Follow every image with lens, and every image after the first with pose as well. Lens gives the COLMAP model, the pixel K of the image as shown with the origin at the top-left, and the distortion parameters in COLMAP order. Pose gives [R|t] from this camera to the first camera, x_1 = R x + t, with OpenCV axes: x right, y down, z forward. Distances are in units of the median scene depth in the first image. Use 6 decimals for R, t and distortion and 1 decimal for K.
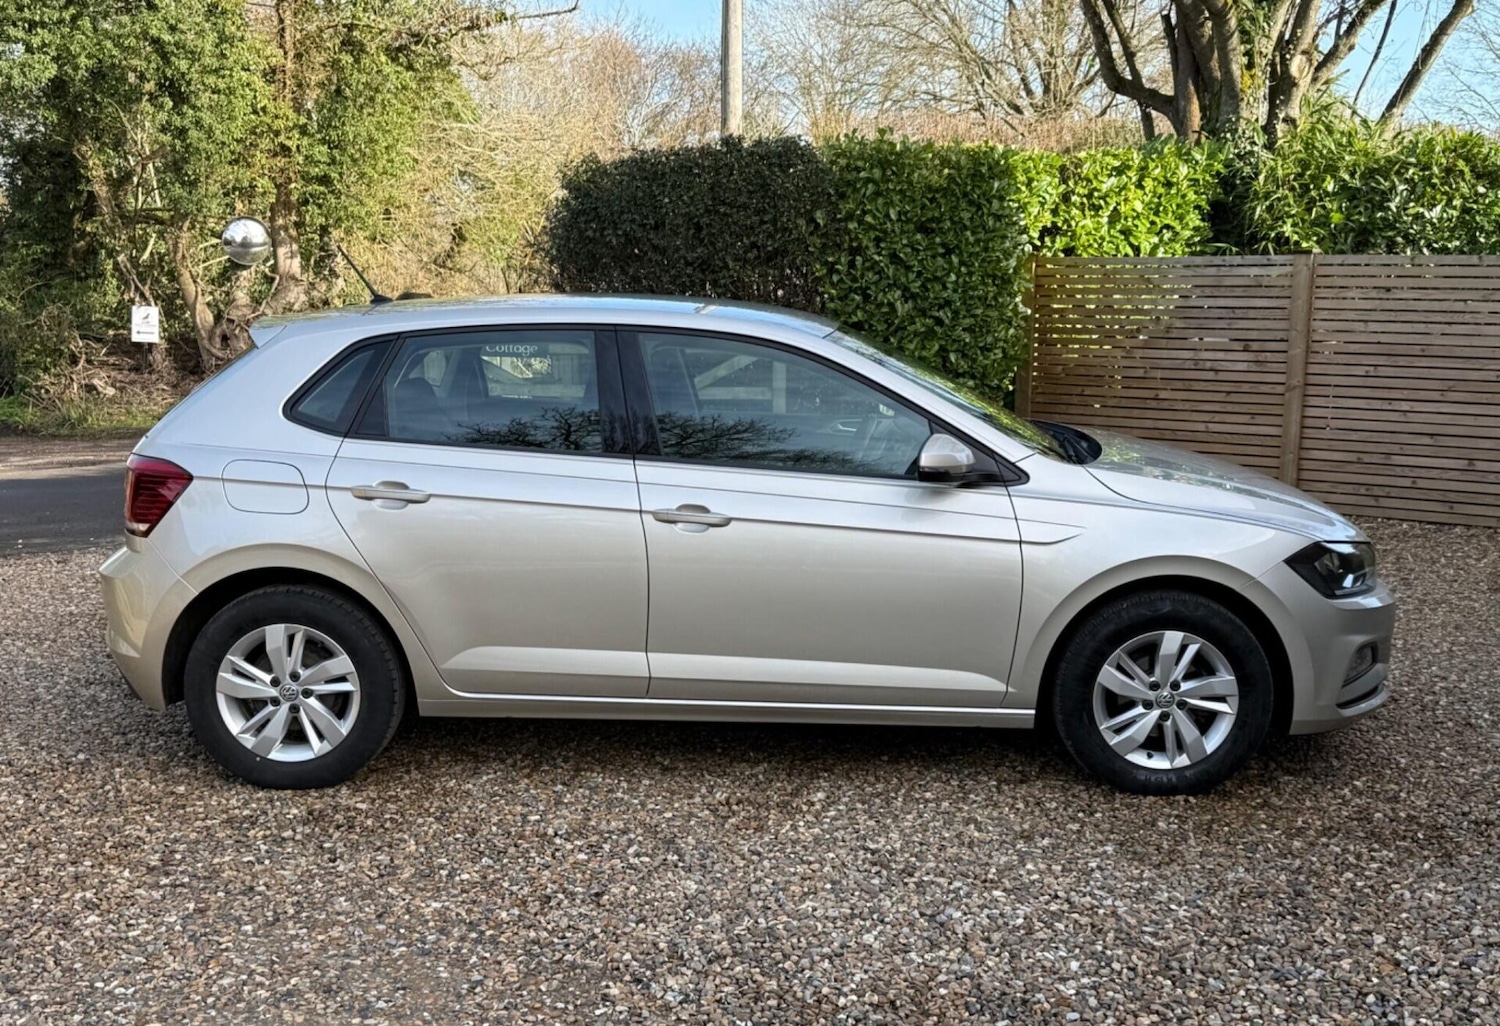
lens RADIAL K [[1635.6, 0, 733.9], [0, 1635.6, 554.3], [0, 0, 1]] dist [0.045782, 0.000000]
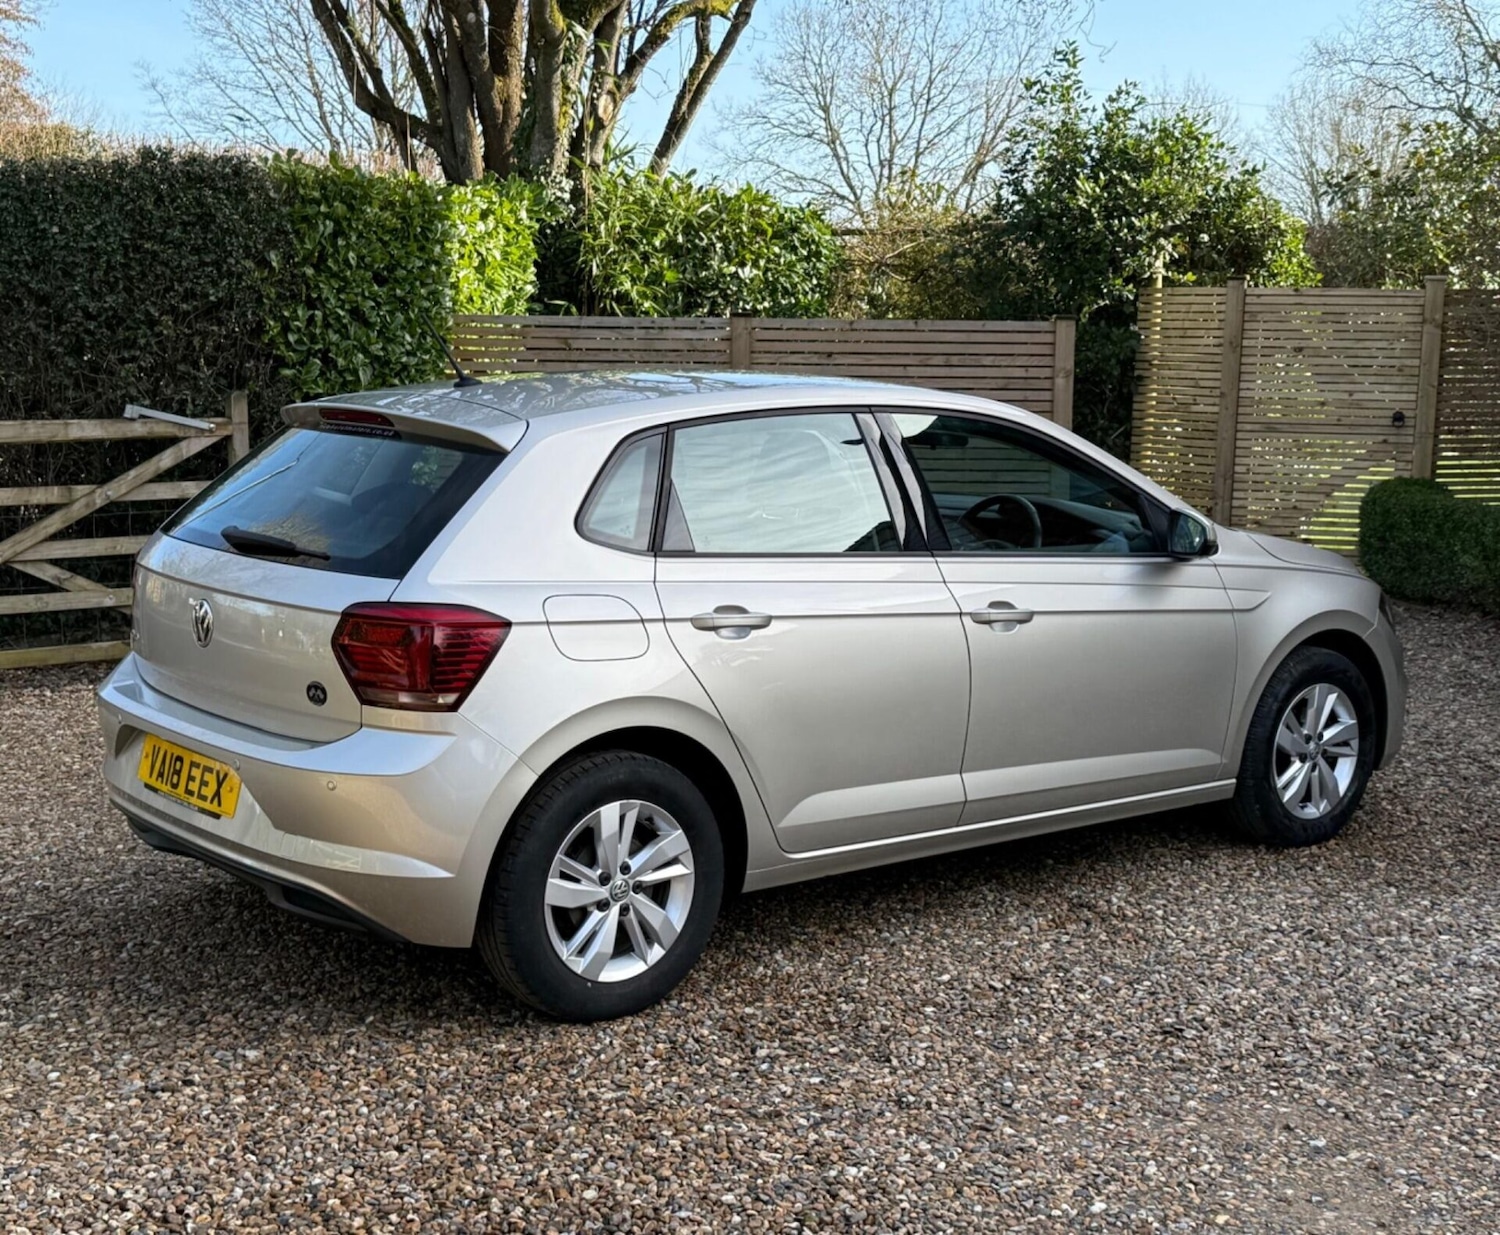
lens RADIAL K [[2089.8, 0, 749.8], [0, 2089.8, 627.5], [0, 0, 1]] dist [0.090827, 0.000000]
pose [[0.751350, -0.088578, 0.653932, -0.854668], [0.104565, 0.994412, 0.014555, -0.045853], [-0.651567, 0.057442, 0.756413, 0.210674]]
